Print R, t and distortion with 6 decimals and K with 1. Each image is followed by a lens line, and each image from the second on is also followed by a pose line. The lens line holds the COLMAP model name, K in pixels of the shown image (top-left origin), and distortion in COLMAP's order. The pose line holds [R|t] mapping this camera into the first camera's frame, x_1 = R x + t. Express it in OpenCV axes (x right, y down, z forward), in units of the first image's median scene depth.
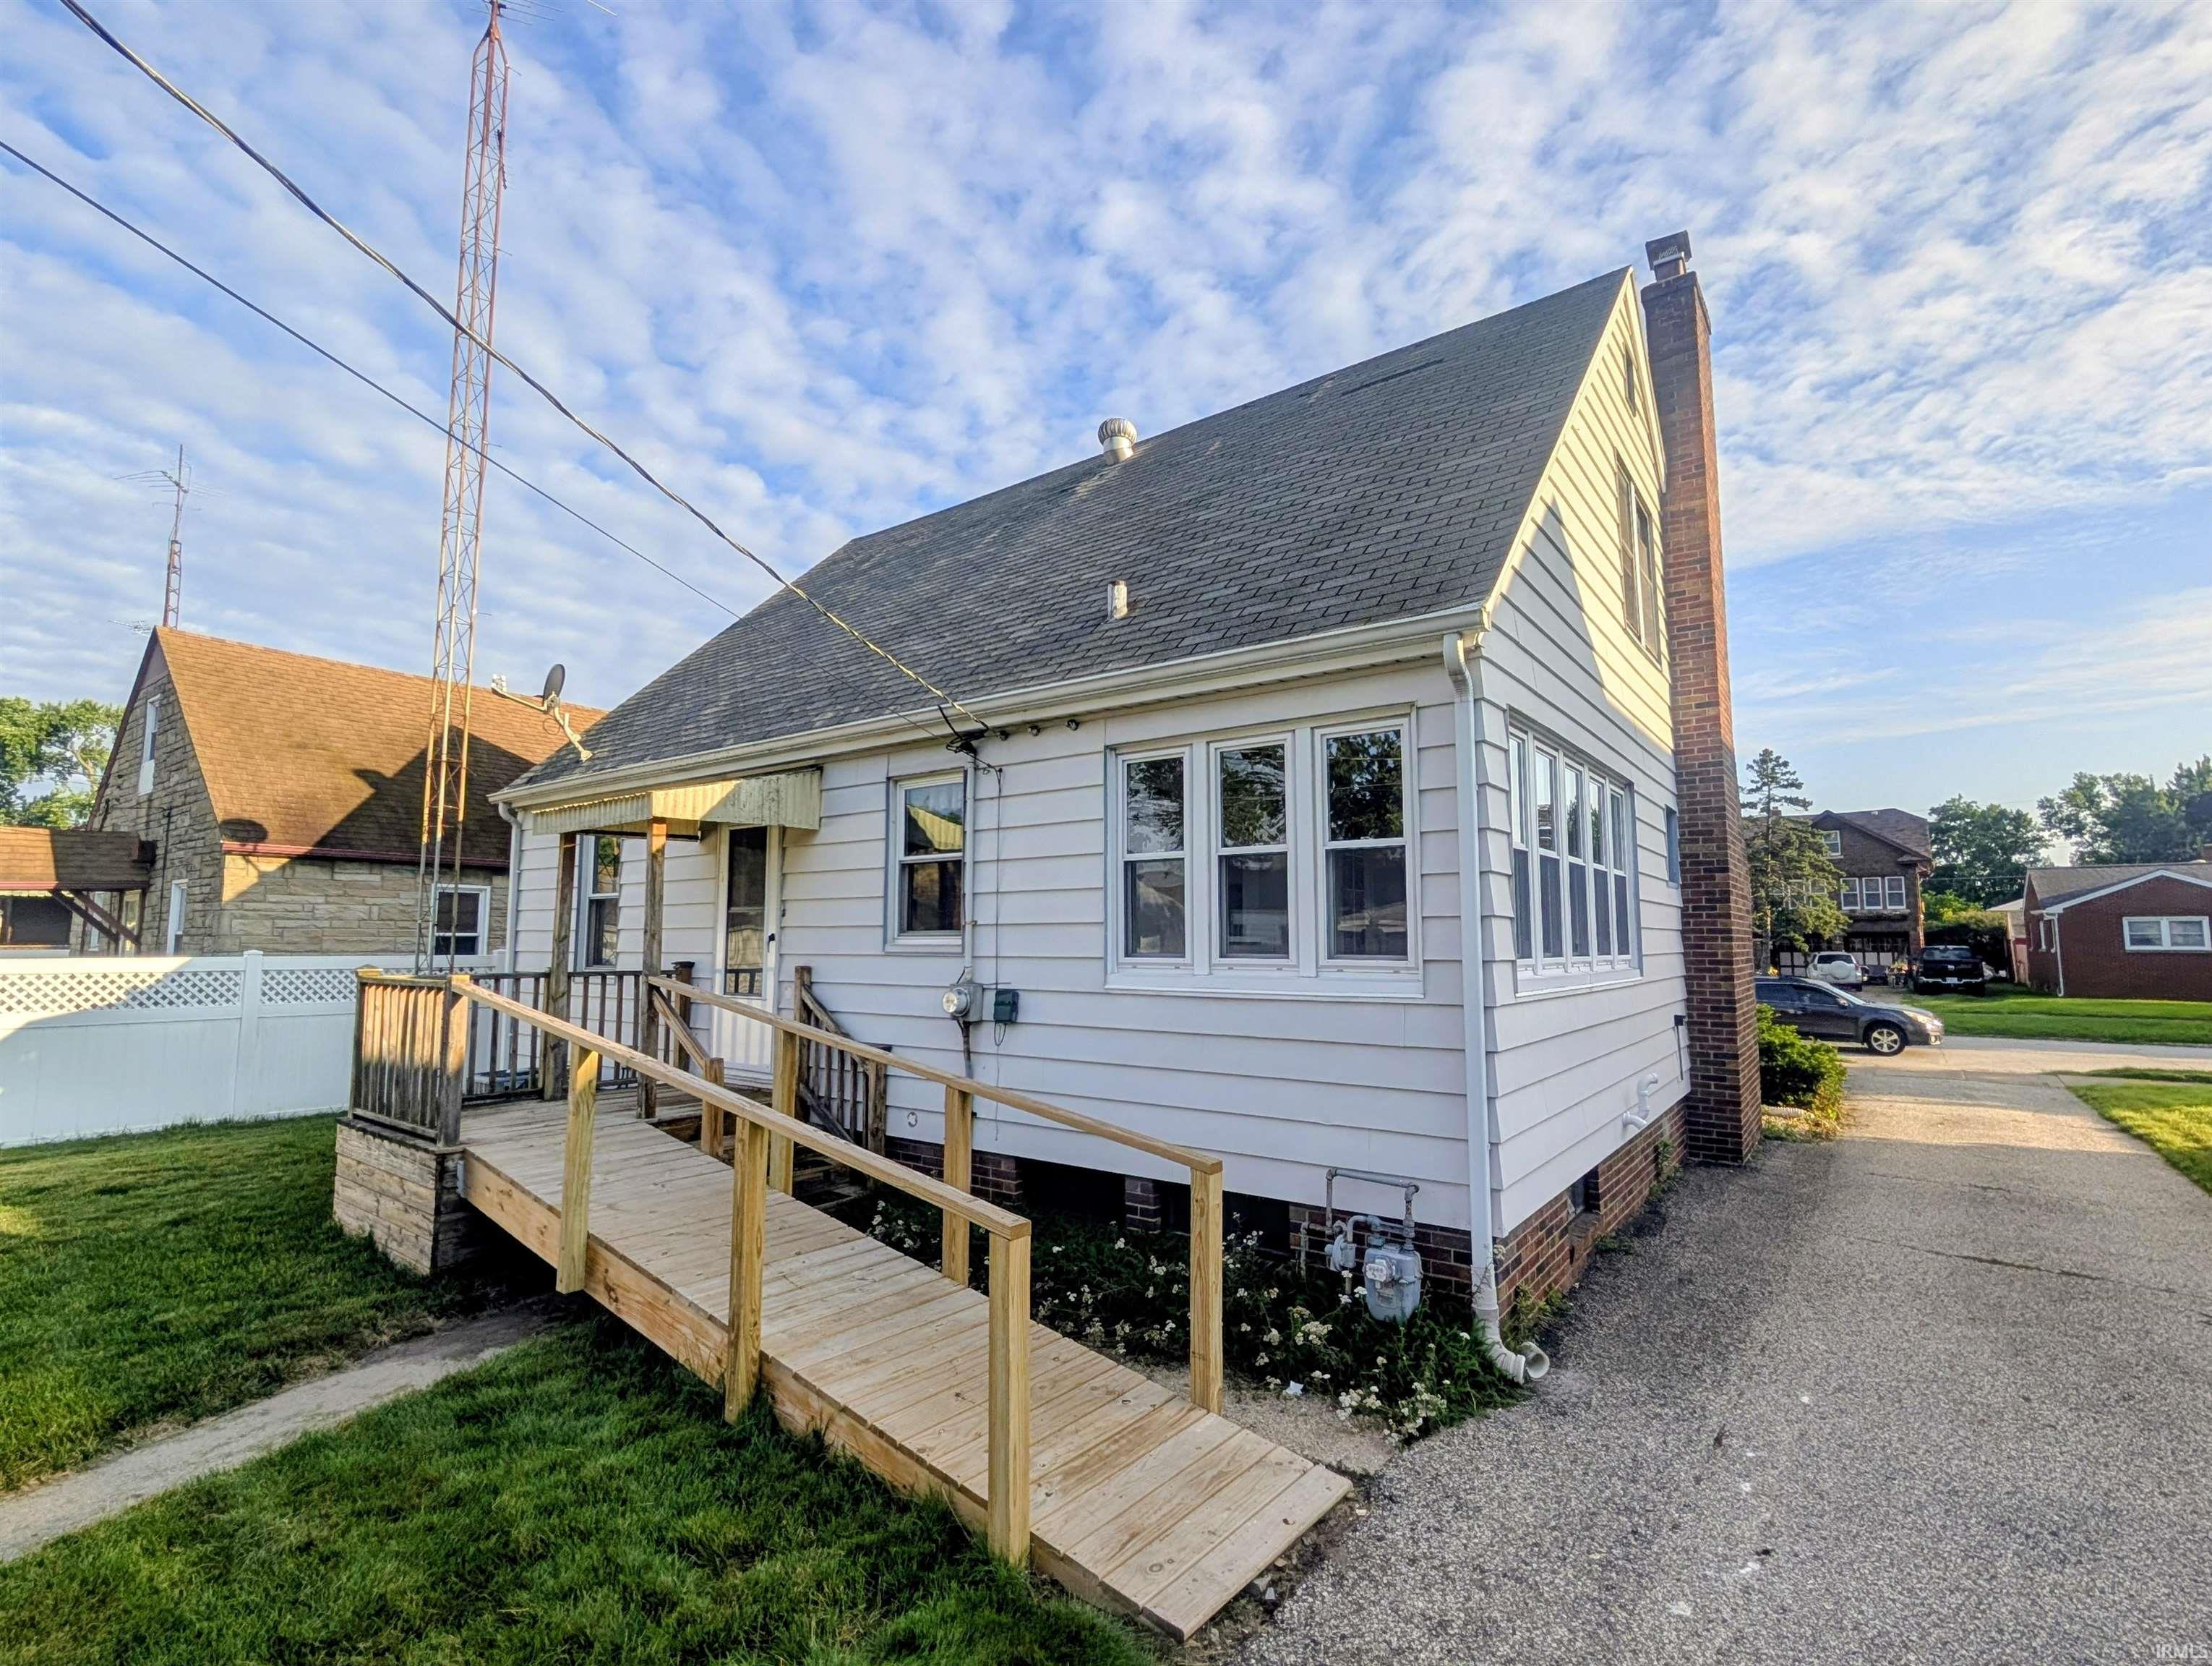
lens RADIAL K [[1044.6, 0, 1119.0], [0, 1044.6, 841.3], [0, 0, 1]] dist [0.002755, 0.000975]
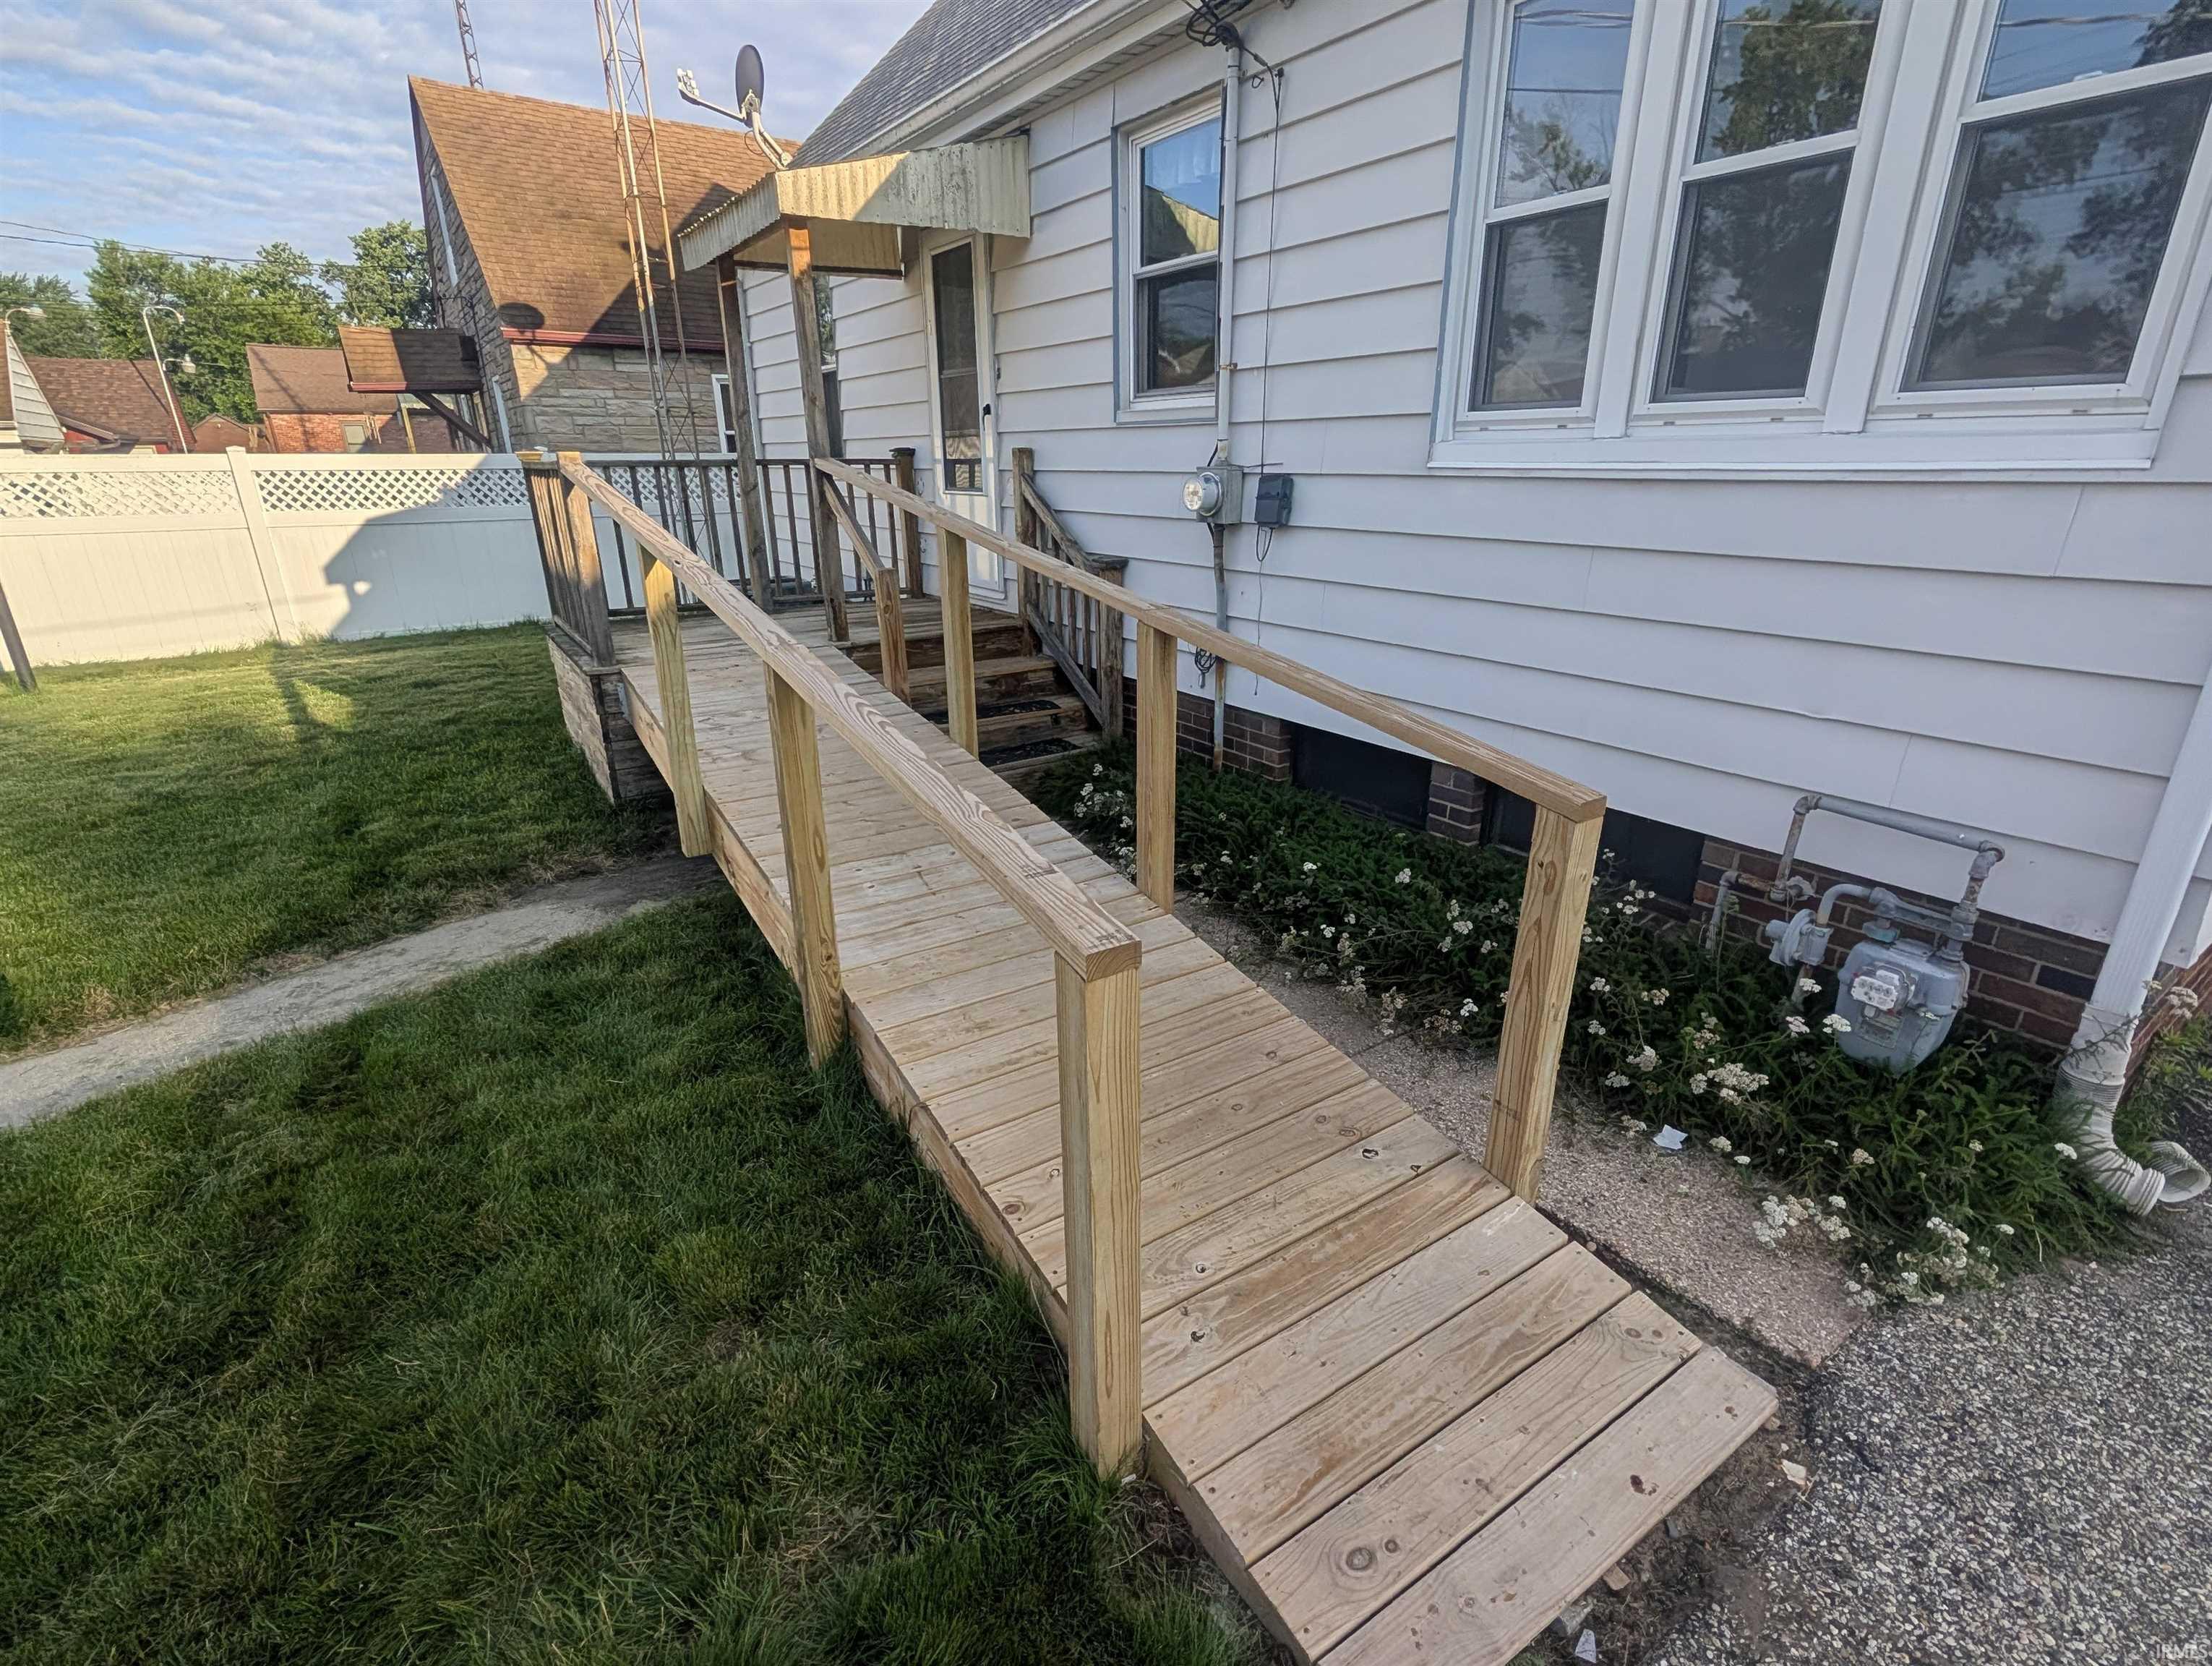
lens RADIAL K [[1044.6, 0, 1110.8], [0, 1044.6, 847.2], [0, 0, 1]] dist [0.002755, 0.000975]
pose [[0.946789, 0.105215, -0.304171, 0.022848], [0.039154, 0.900386, 0.433326, 0.080052], [0.319464, -0.422178, 0.848356, 0.386631]]
